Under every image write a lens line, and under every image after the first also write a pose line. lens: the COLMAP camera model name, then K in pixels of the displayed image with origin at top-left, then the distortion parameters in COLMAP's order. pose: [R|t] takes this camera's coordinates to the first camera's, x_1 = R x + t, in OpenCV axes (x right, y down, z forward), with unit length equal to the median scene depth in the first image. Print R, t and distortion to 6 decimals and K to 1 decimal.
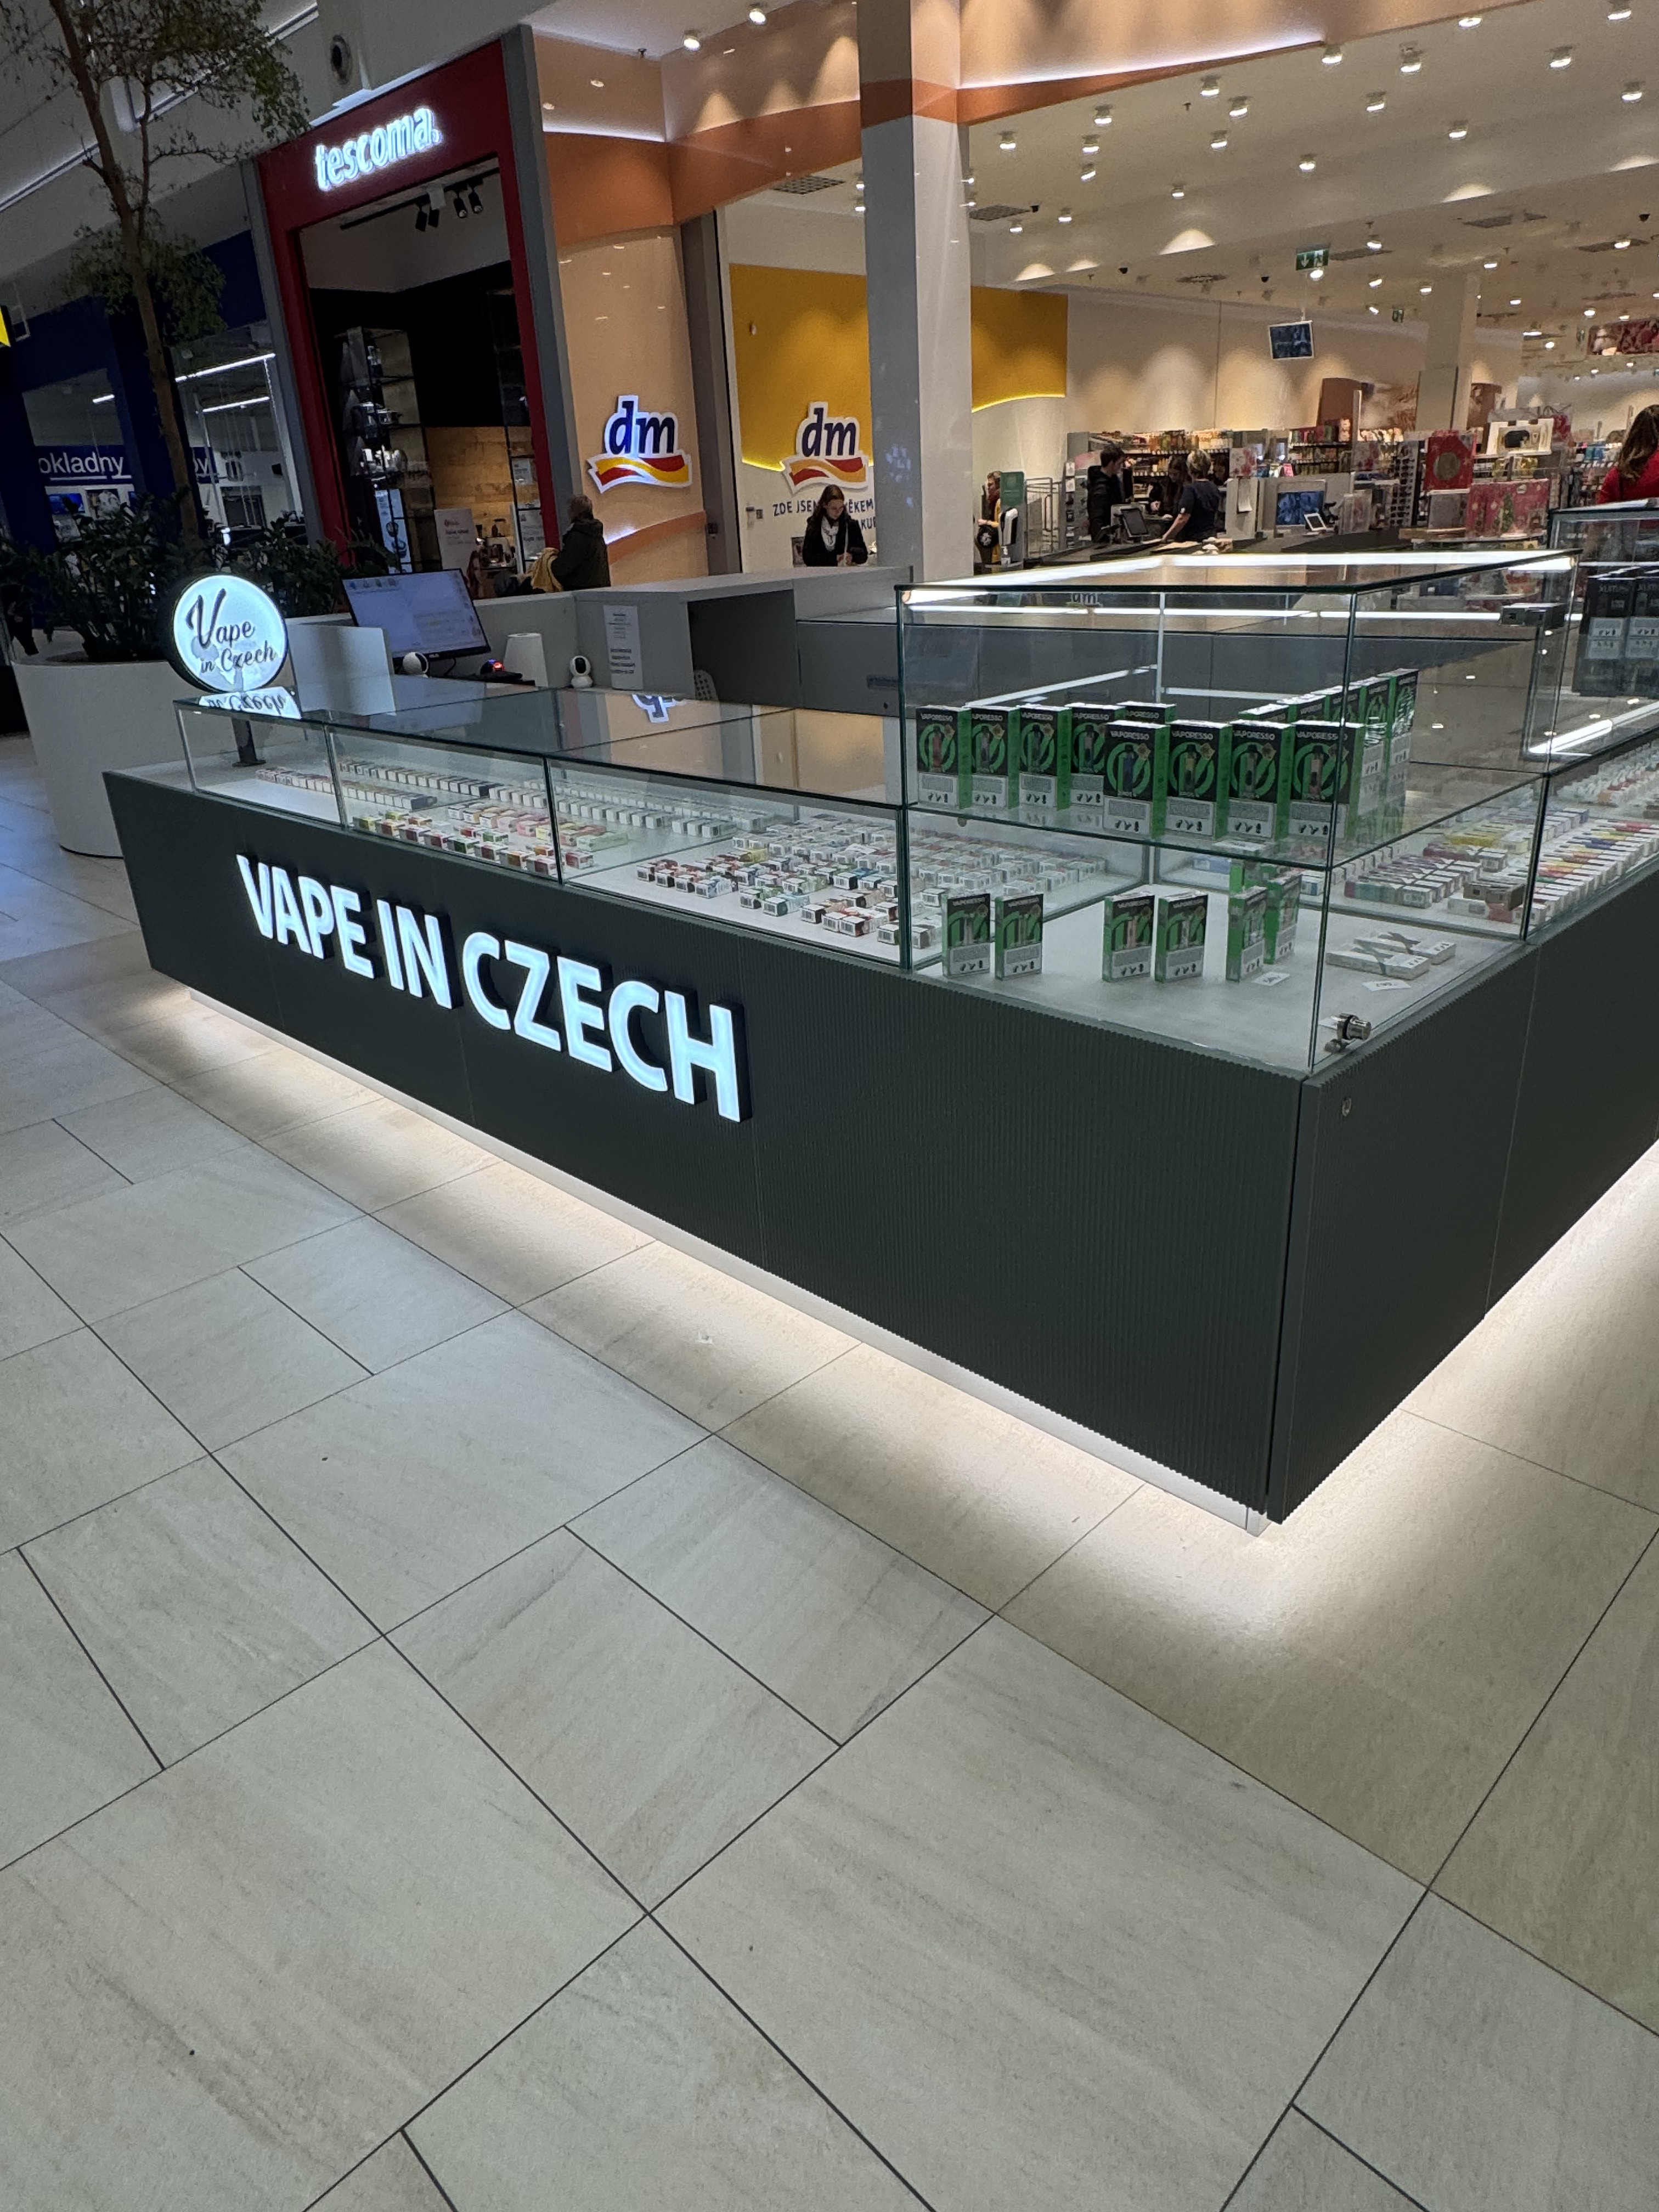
lens RADIAL K [[1375.0, 0, 830.3], [0, 1375.0, 1088.2], [0, 0, 1]] dist [-0.005363, 0.002068]
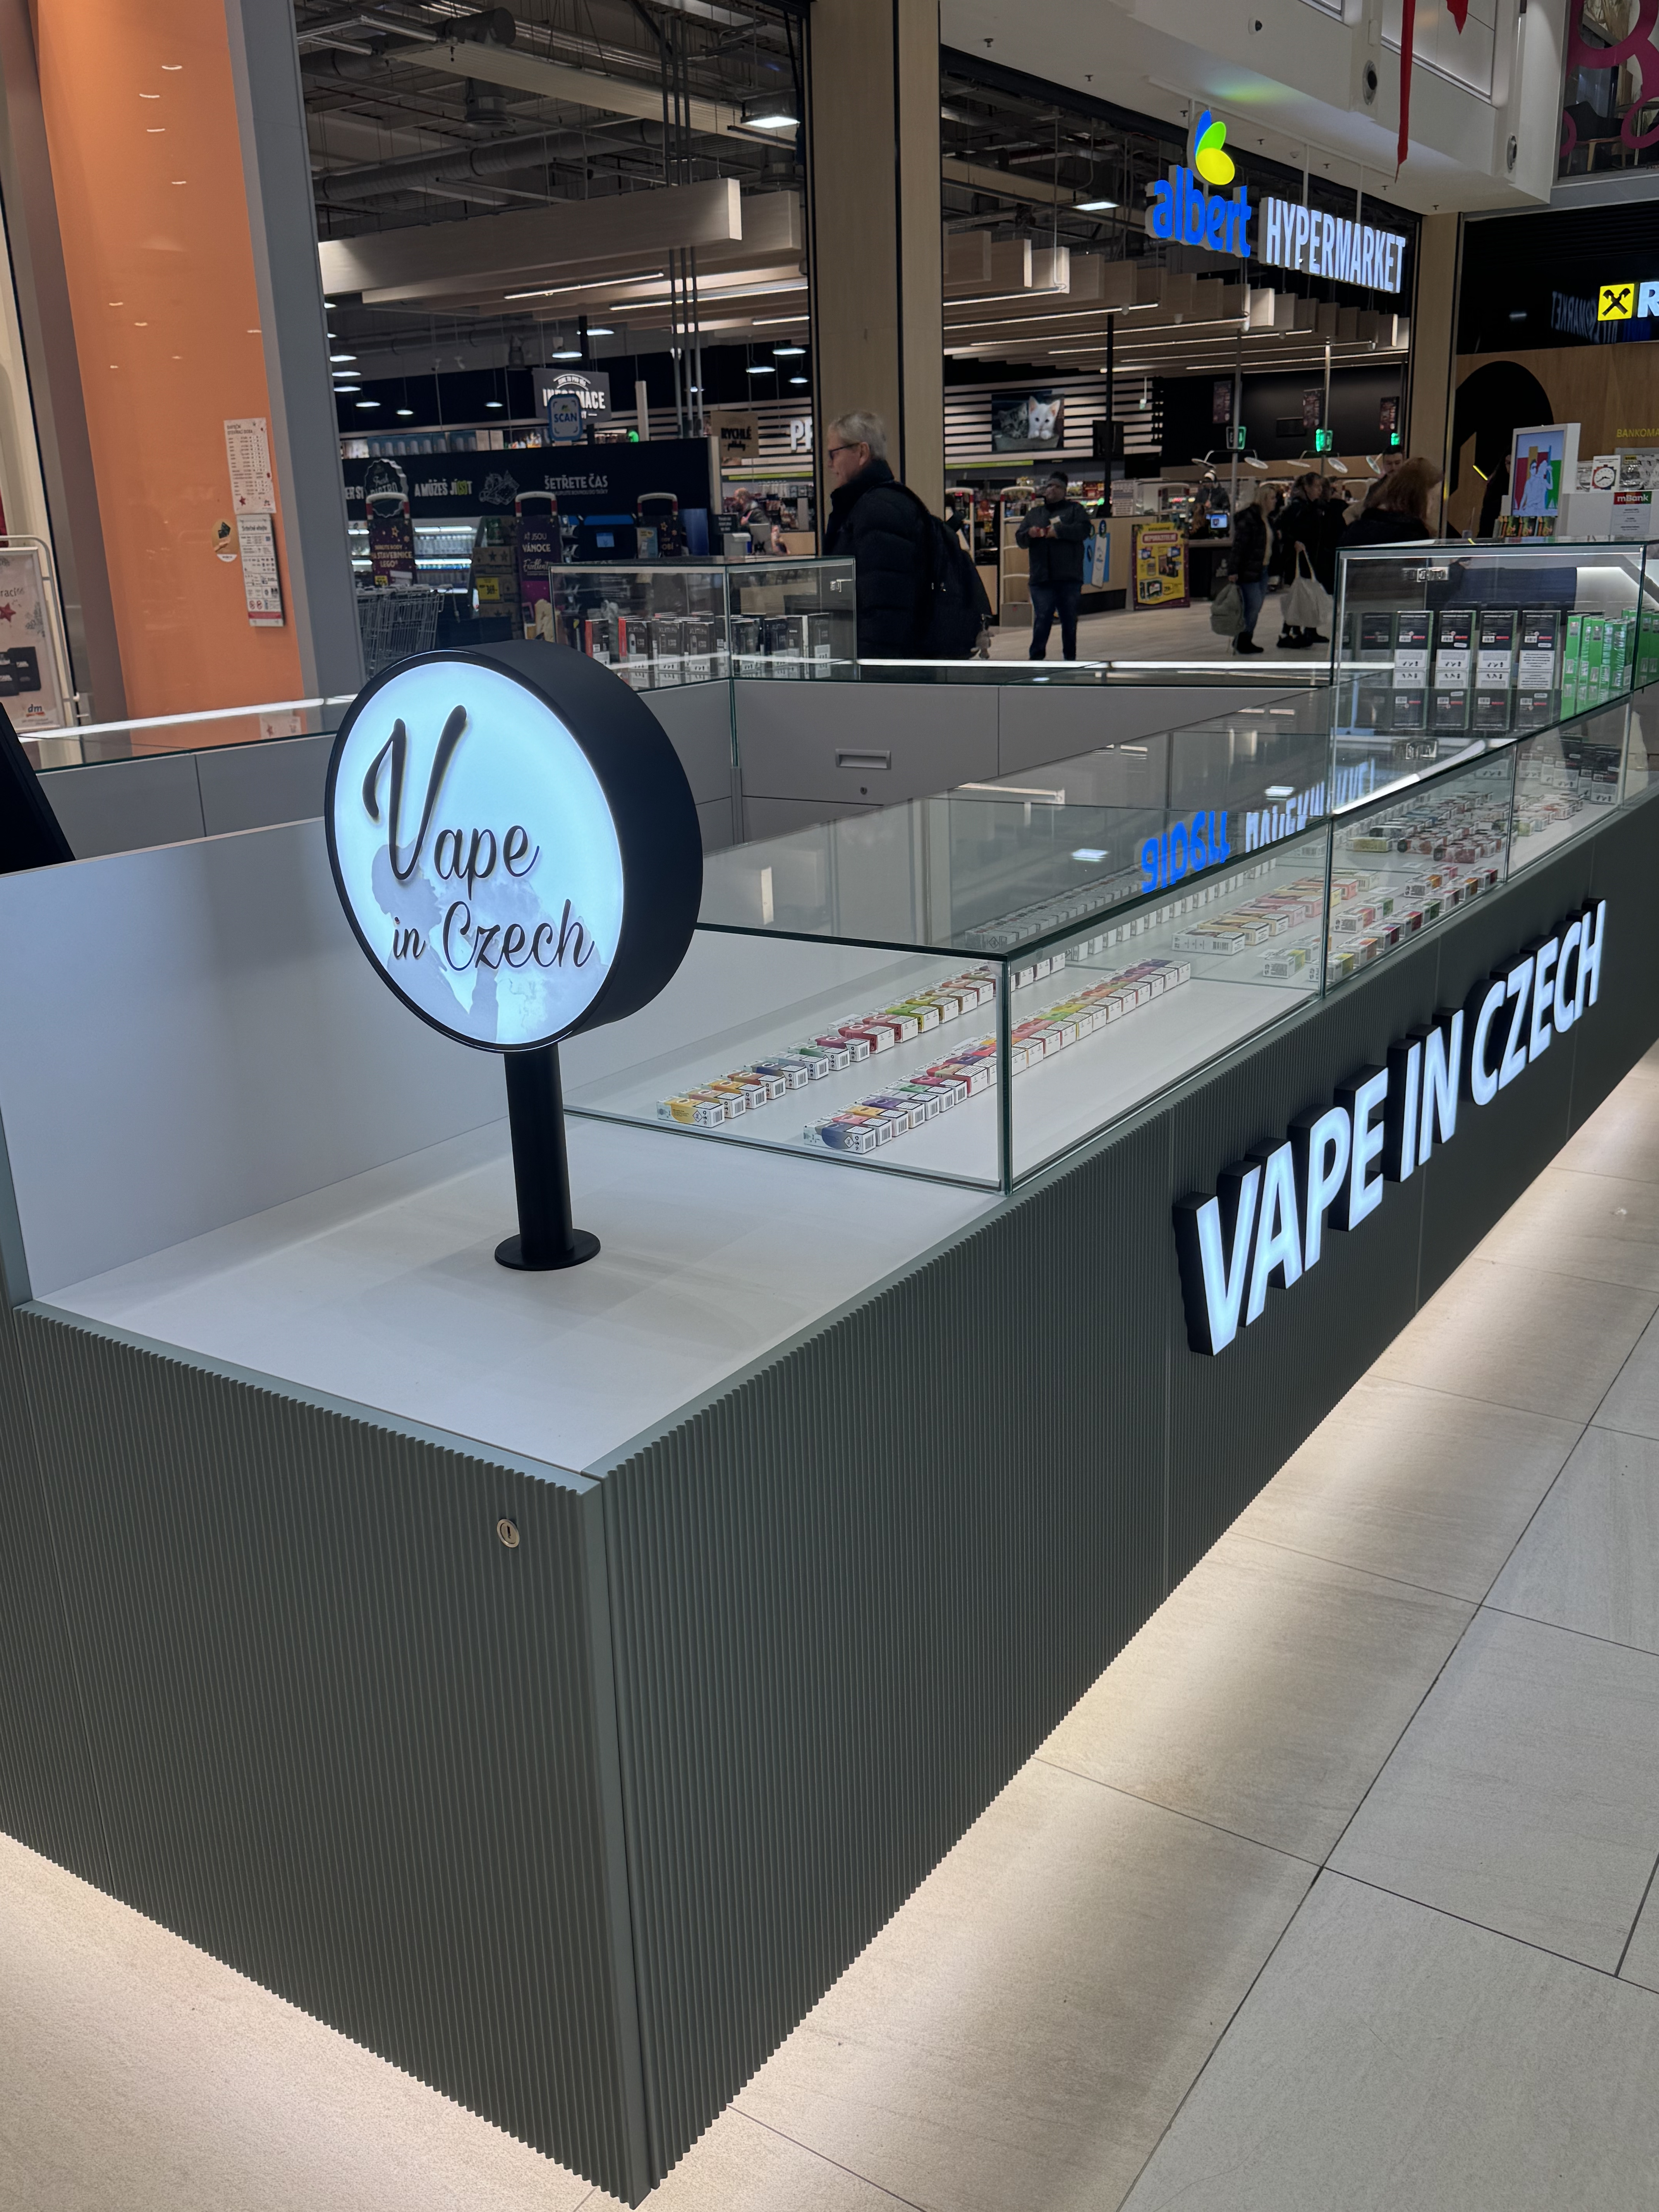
lens RADIAL K [[1865.0, 0, 833.9], [0, 1865.0, 1106.1], [0, 0, 1]] dist [0.003969, 0.000340]
pose [[0.198723, 0.338424, -0.919771, -0.042897], [-0.347512, 0.901841, 0.256745, -0.392556], [0.916376, 0.268610, 0.296823, 0.925855]]
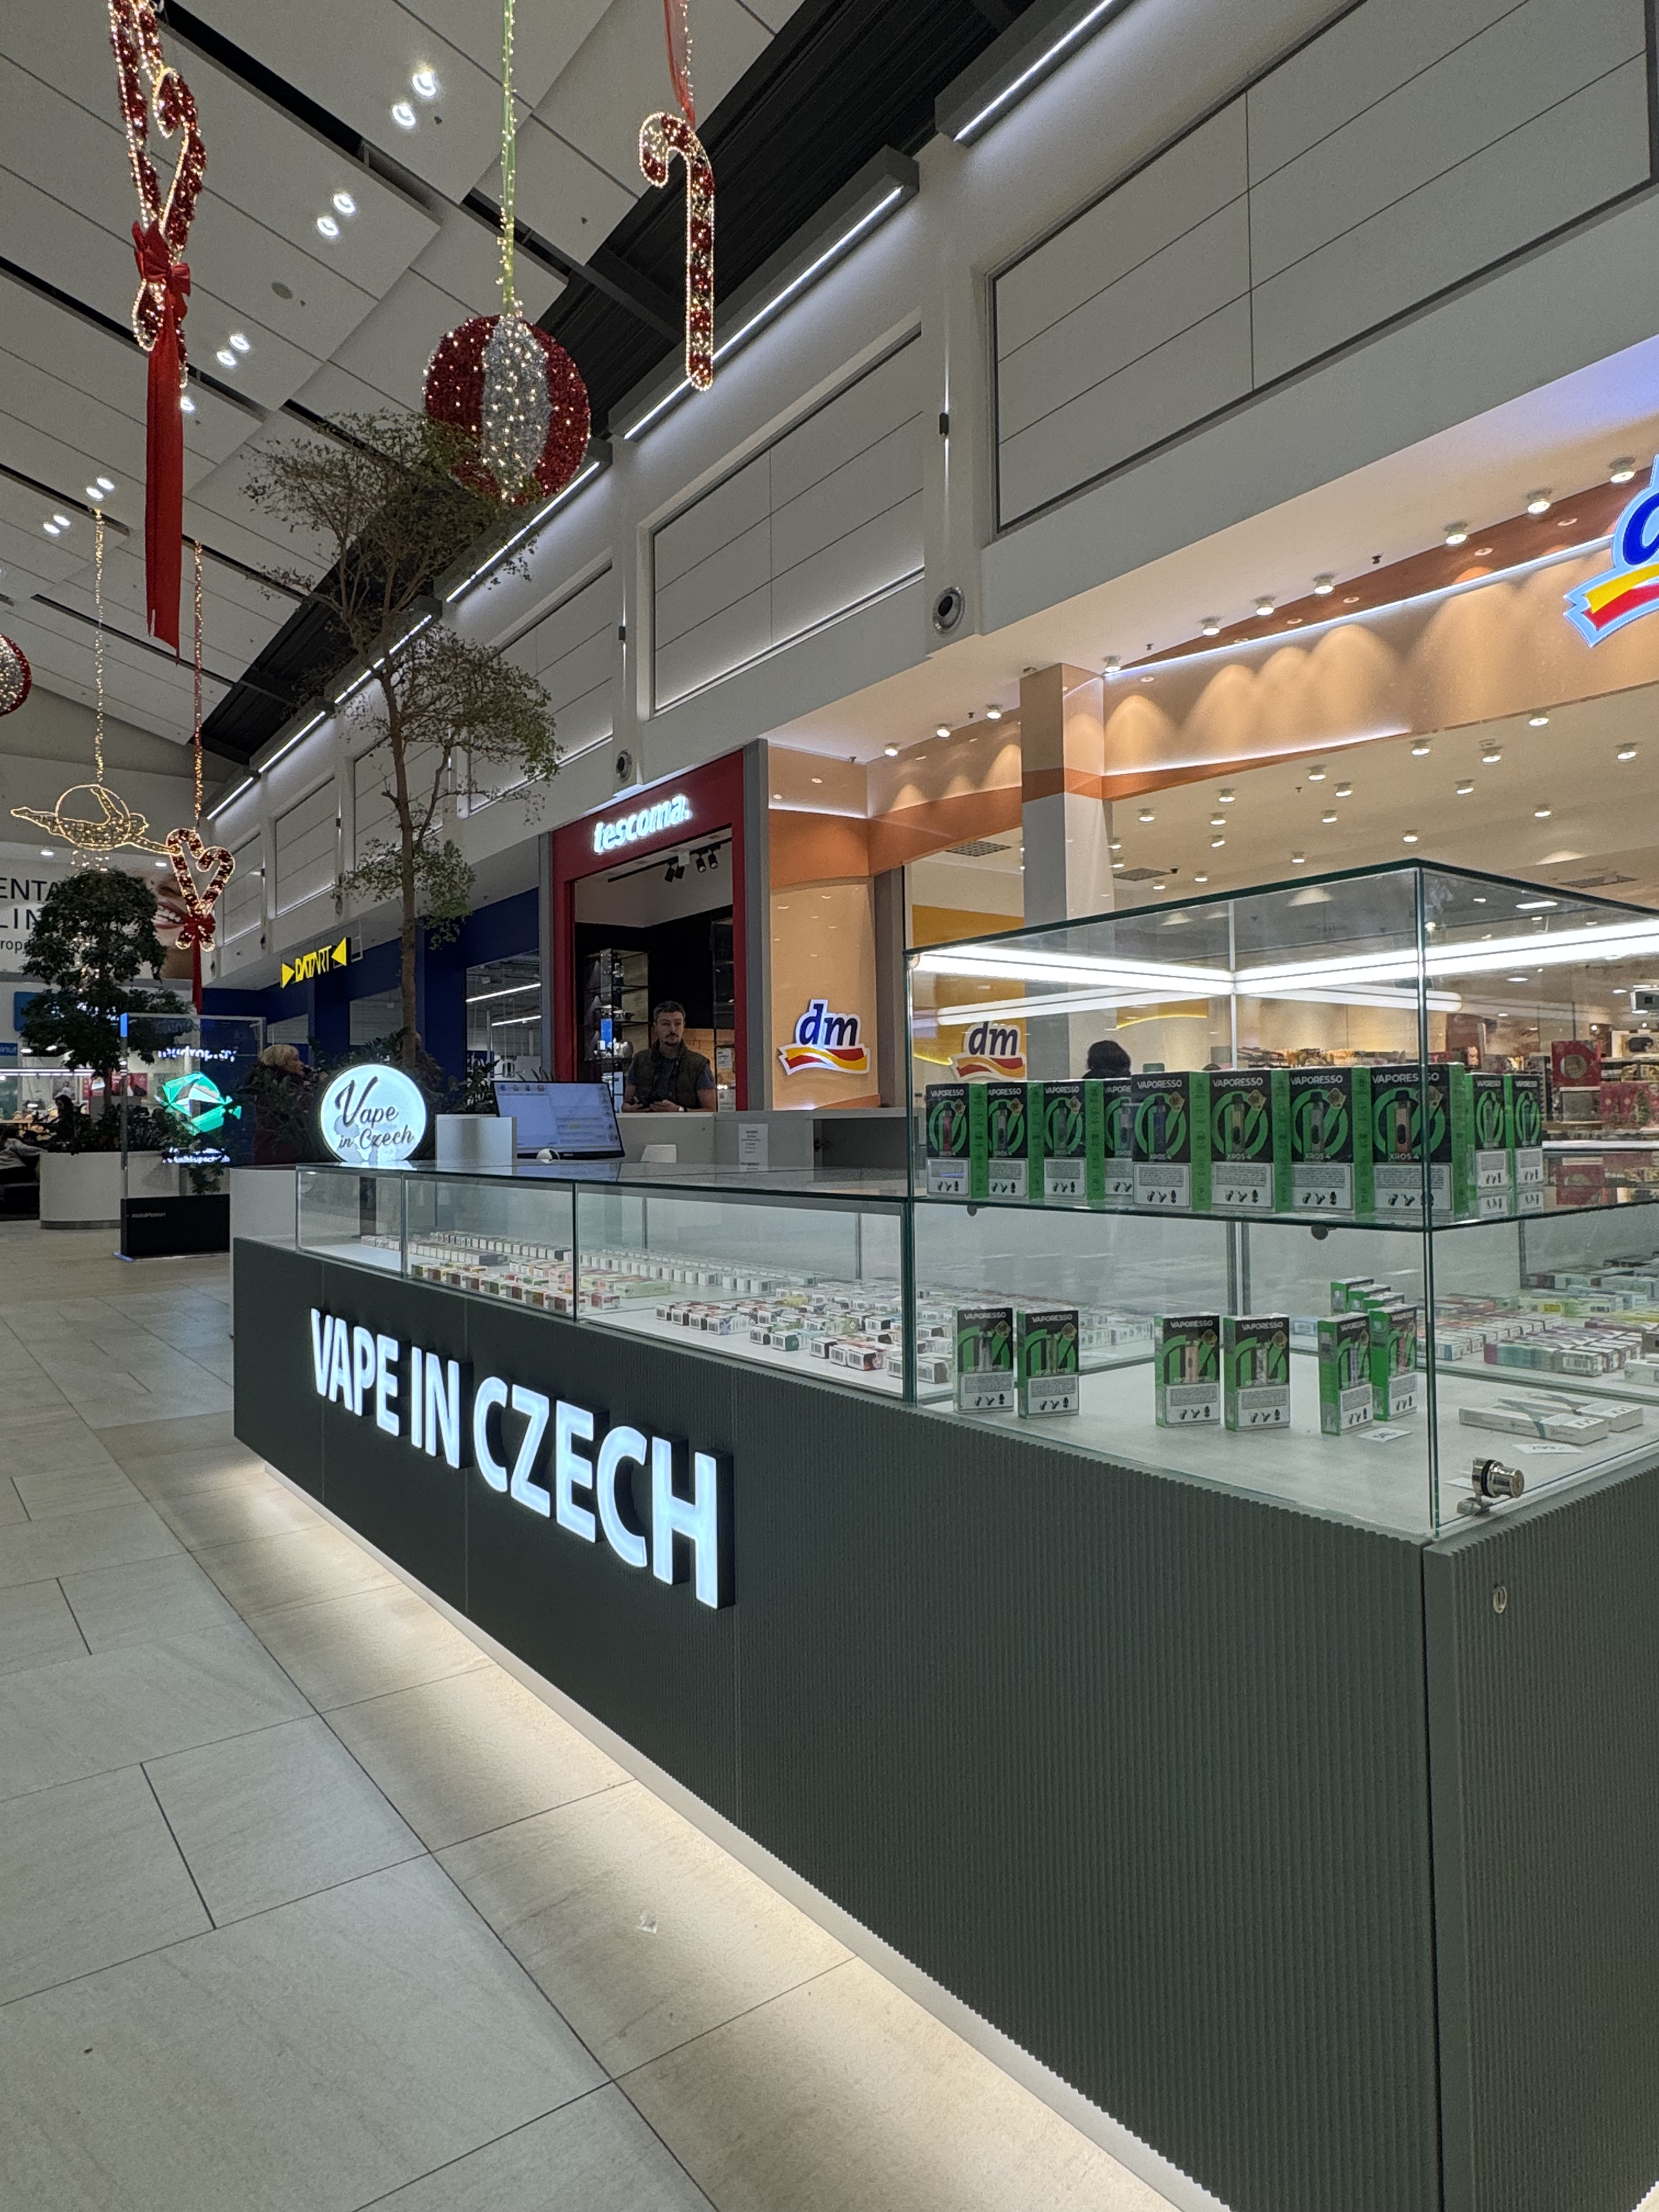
lens RADIAL K [[1292.0, 0, 840.8], [0, 1292.0, 1094.5], [0, 0, 1]] dist [-0.006654, 0.002469]
pose [[0.990777, 0.032376, -0.131581, 0.052168], [-0.083255, 0.911583, -0.402598, 0.026703], [0.106912, 0.409840, 0.905870, 0.117015]]
